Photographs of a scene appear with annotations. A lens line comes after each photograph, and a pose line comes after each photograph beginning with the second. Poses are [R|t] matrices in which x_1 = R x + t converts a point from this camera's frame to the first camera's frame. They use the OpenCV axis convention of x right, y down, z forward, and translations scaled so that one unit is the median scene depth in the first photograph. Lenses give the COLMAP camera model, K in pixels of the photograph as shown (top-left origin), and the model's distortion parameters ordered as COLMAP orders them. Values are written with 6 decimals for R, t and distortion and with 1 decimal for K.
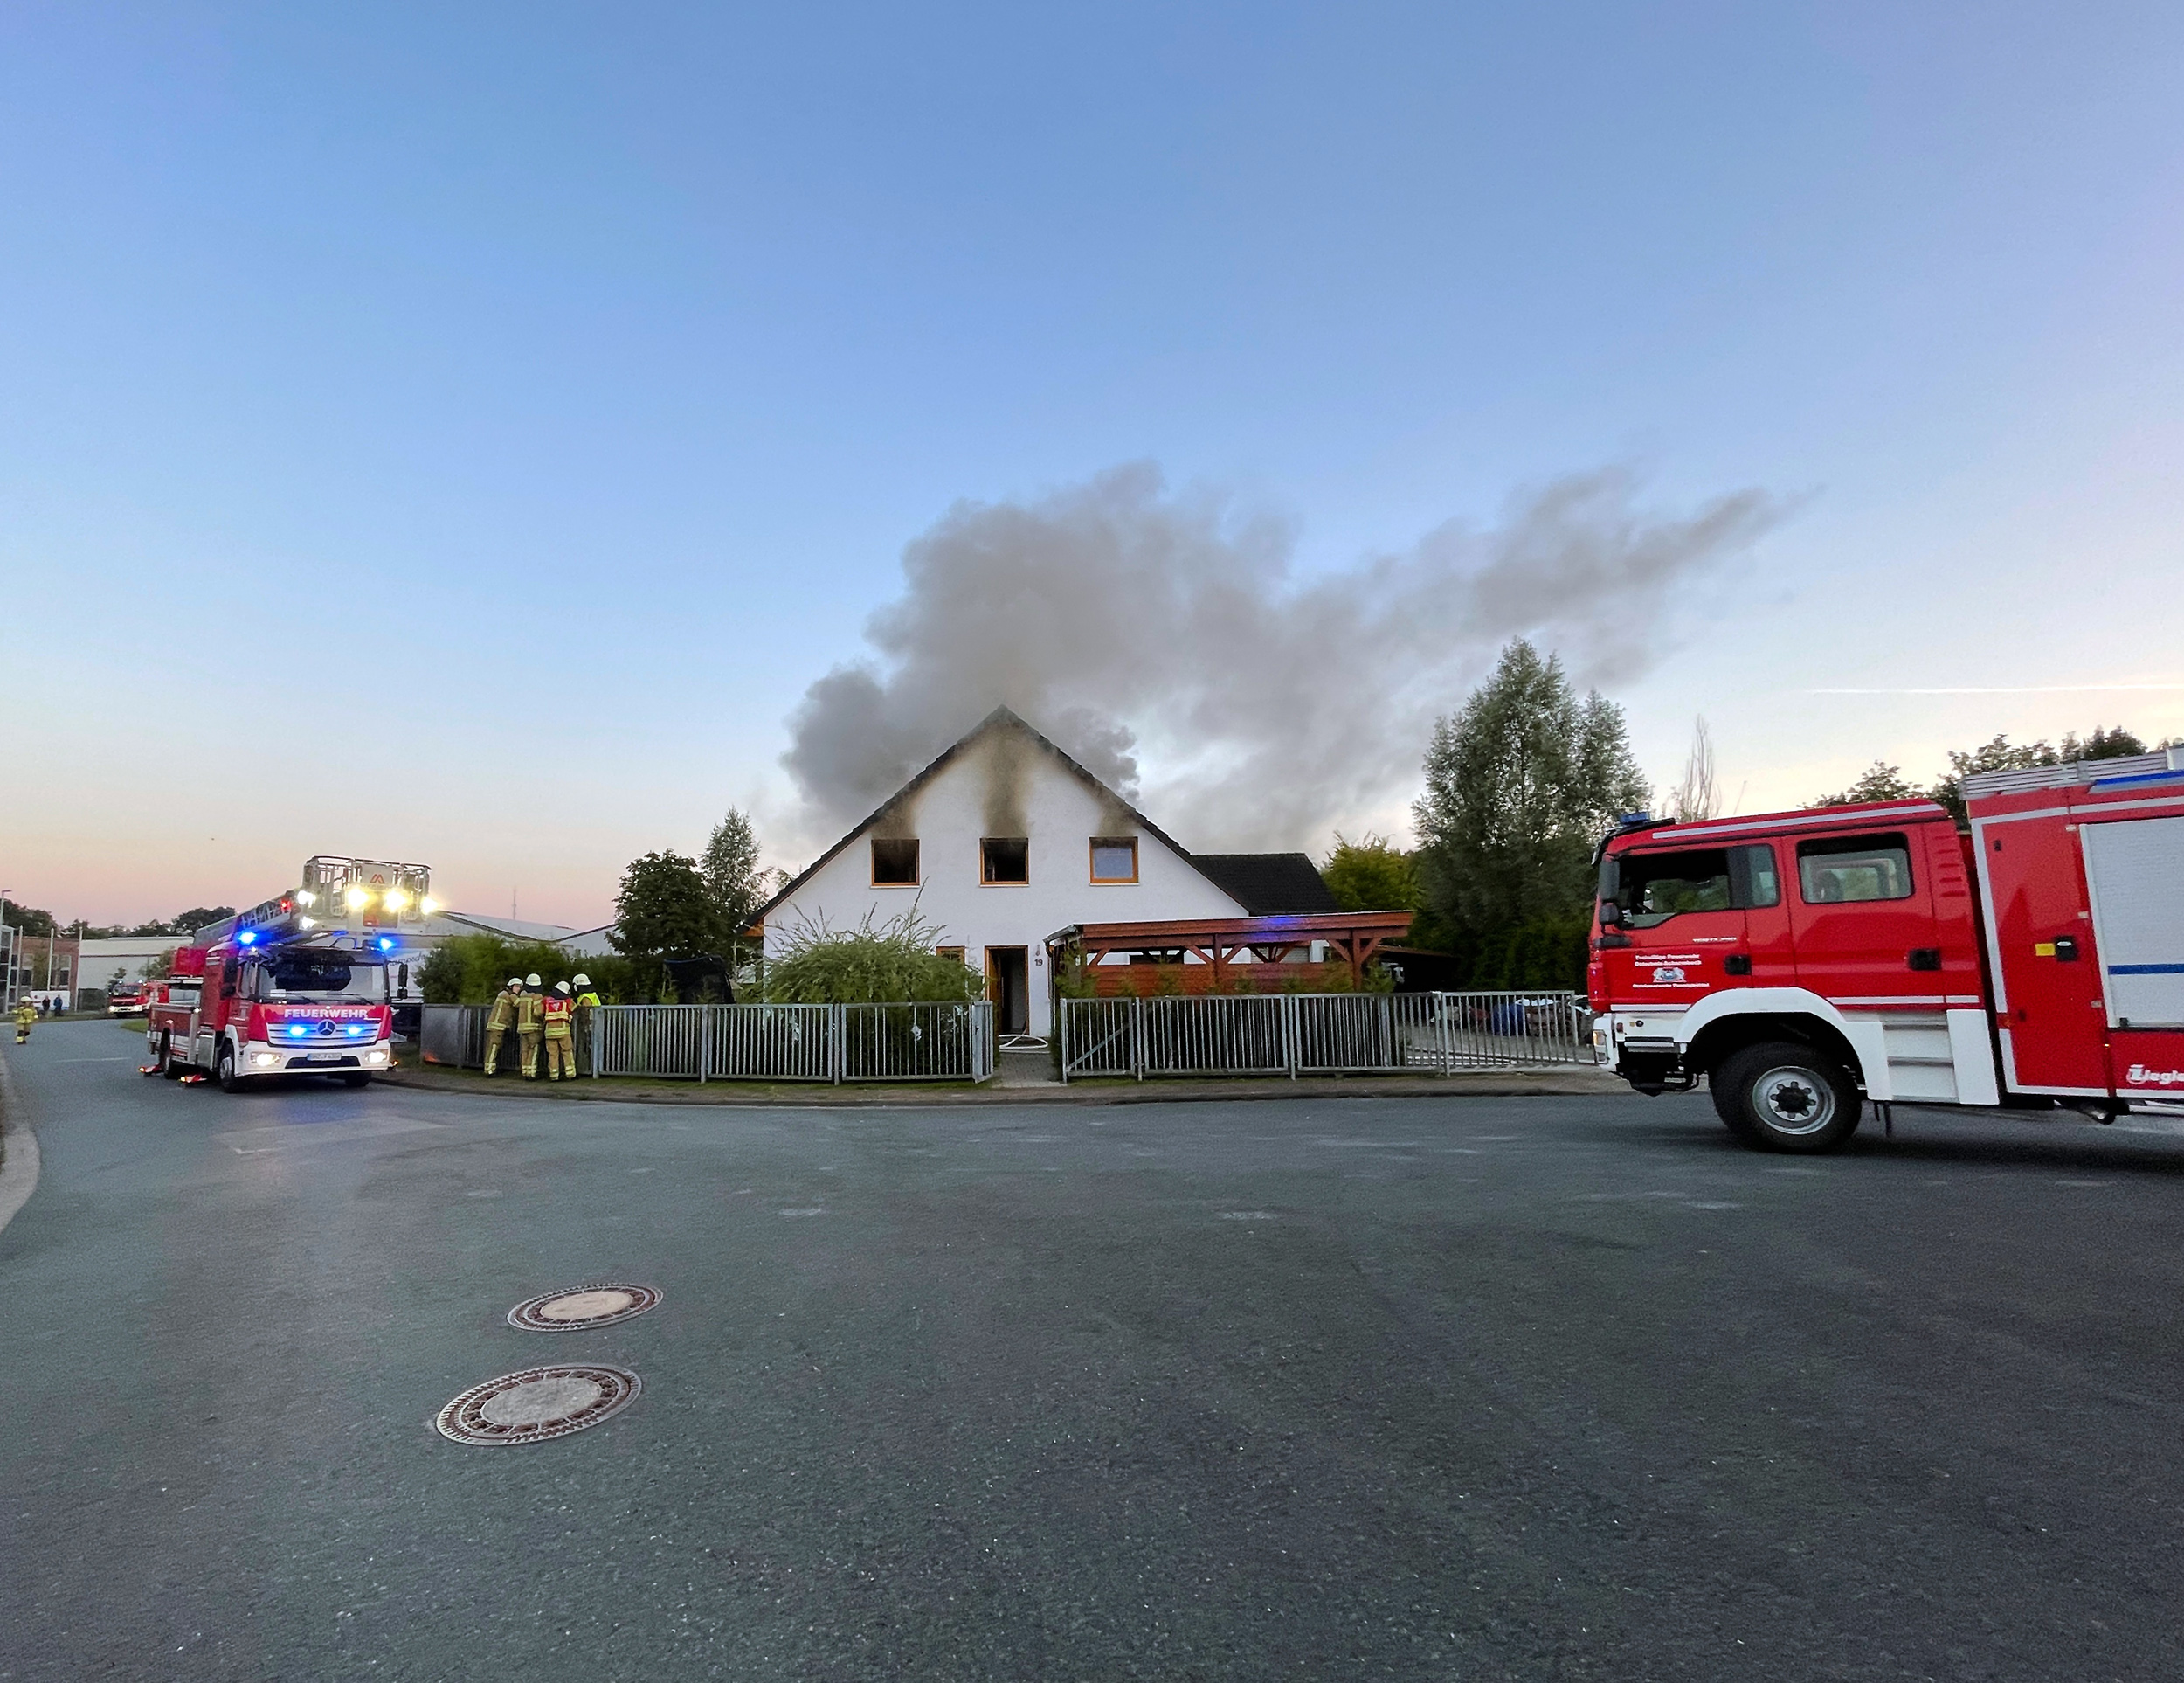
lens RADIAL K [[1115.2, 0, 1086.6], [0, 1115.2, 842.5], [0, 0, 1]] dist [0.003106, -0.000213]
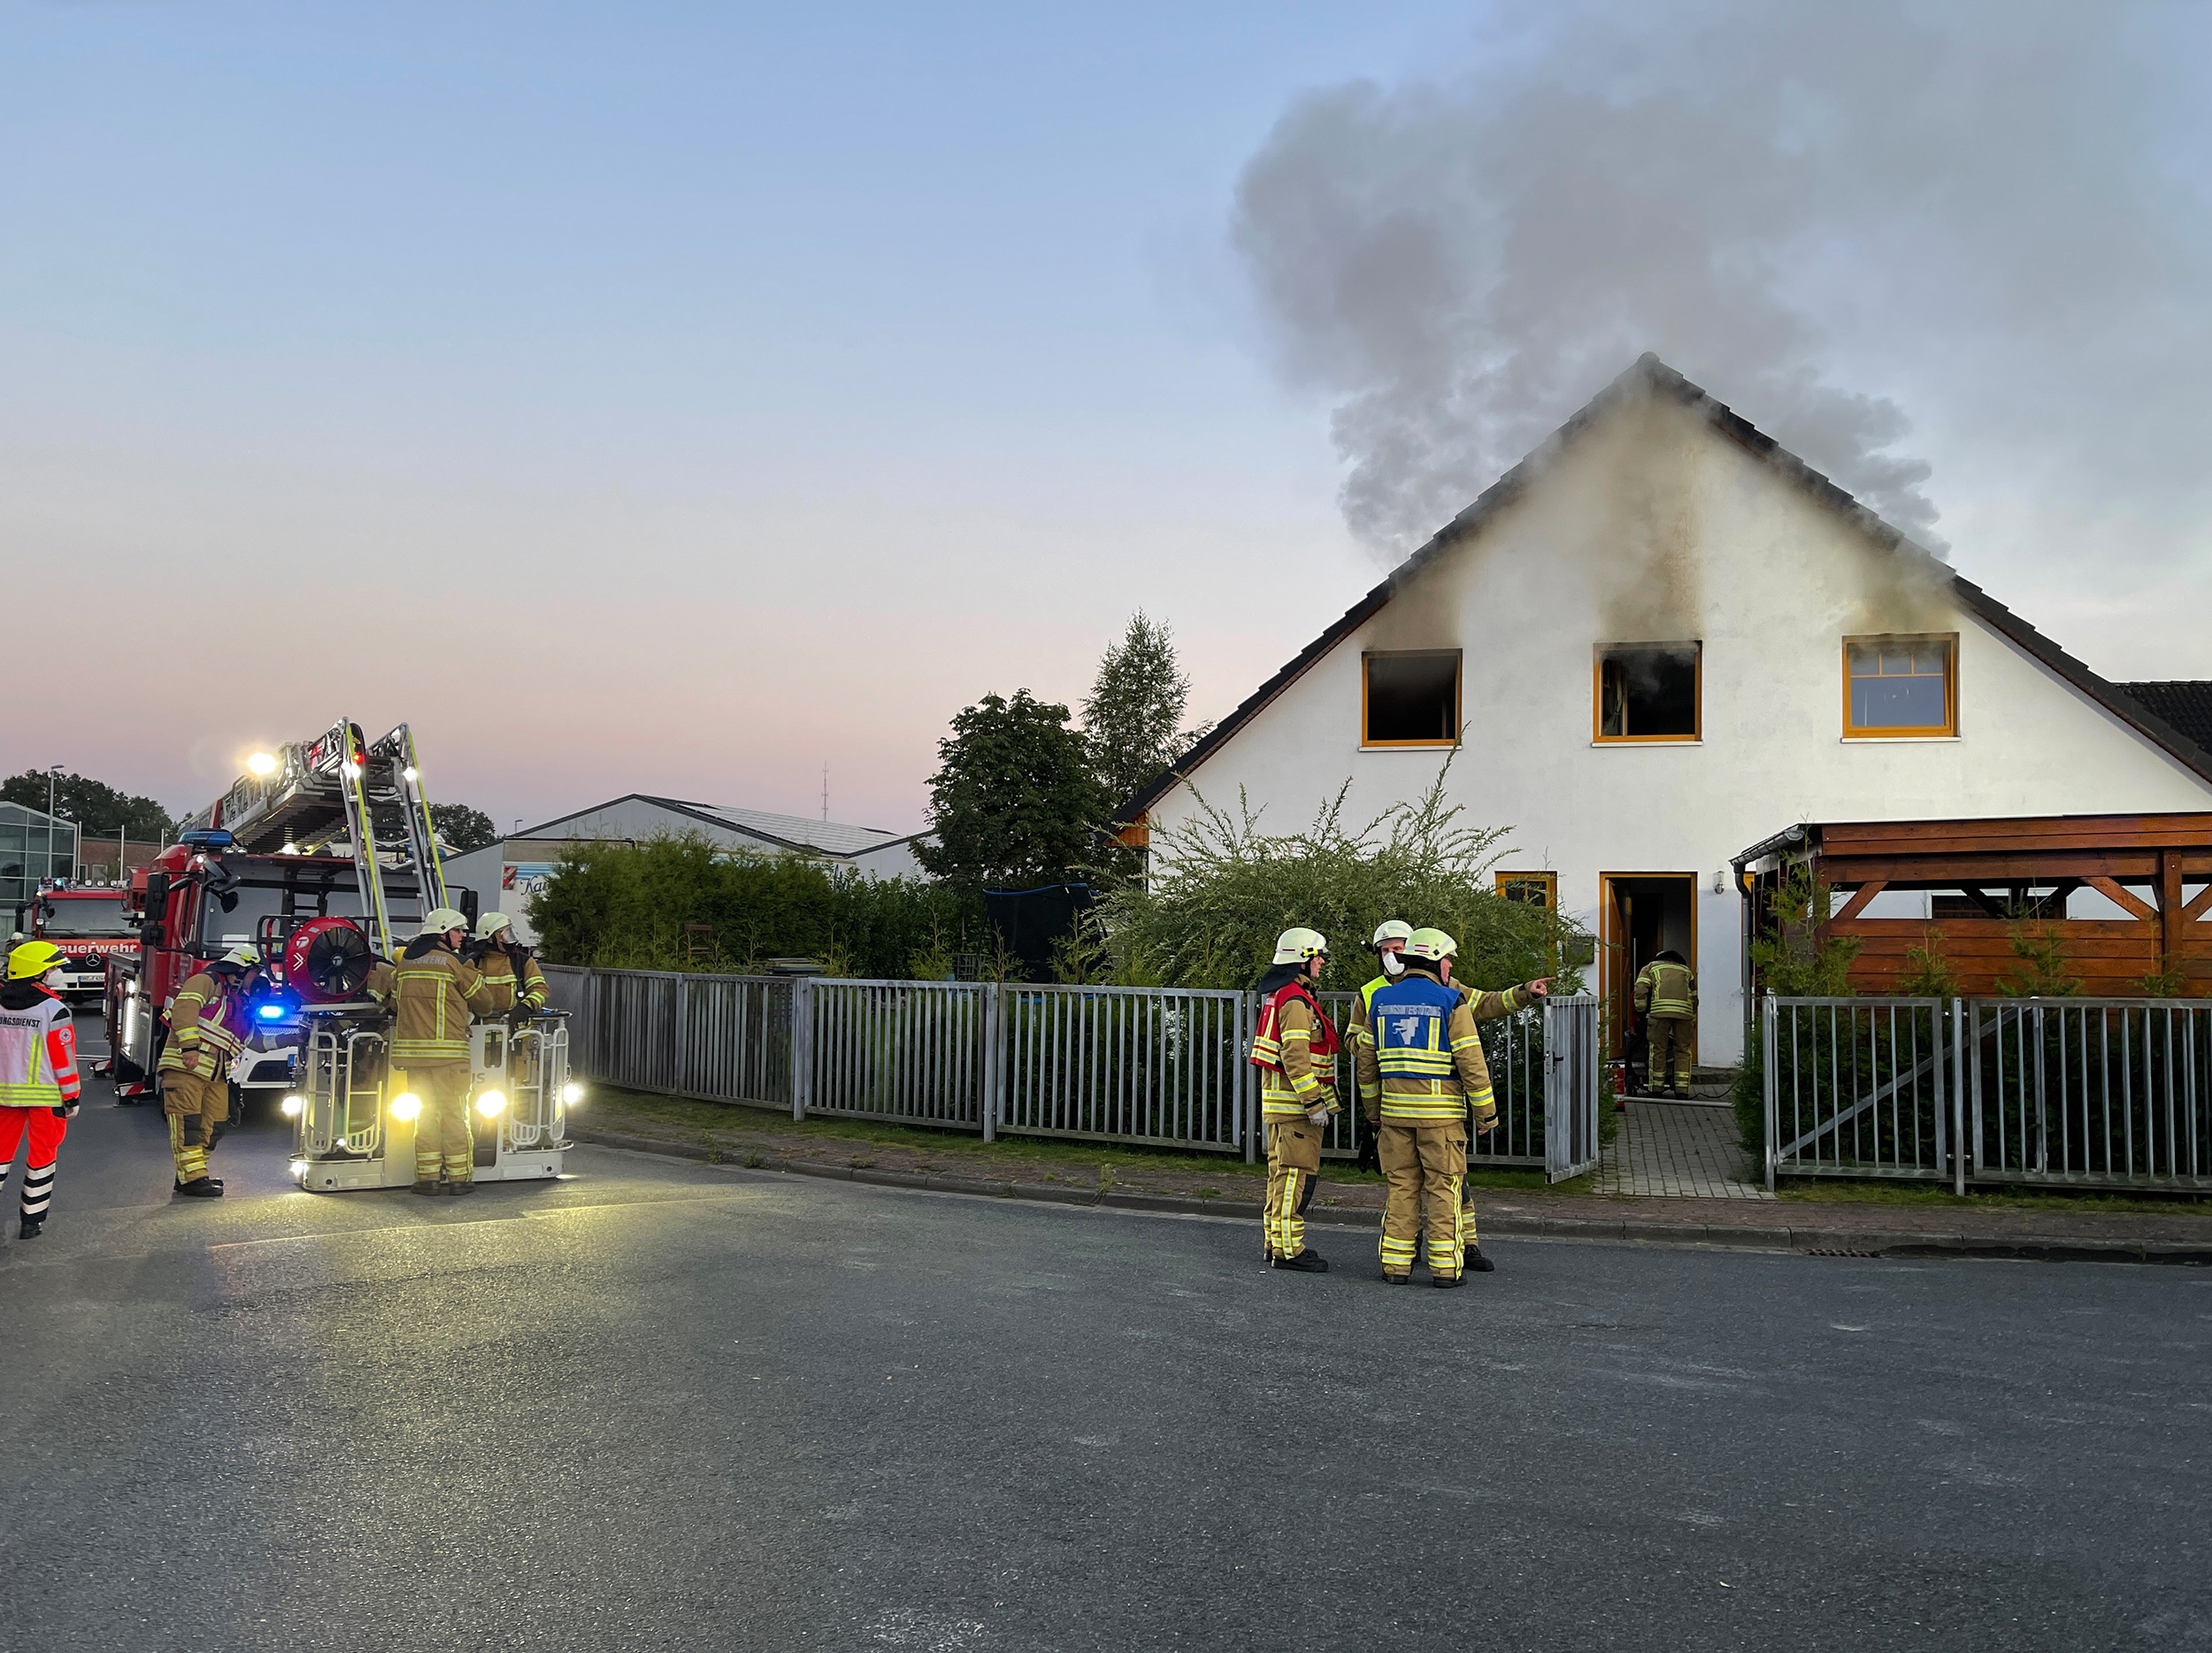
lens RADIAL K [[1942.1, 0, 1111.3], [0, 1942.1, 883.8], [0, 0, 1]] dist [0.019782, -0.003580]
pose [[0.936825, 0.014842, -0.349484, 0.002949], [0.019787, 0.995251, 0.095306, 0.018060], [0.349239, -0.096200, 0.932083, 0.189269]]
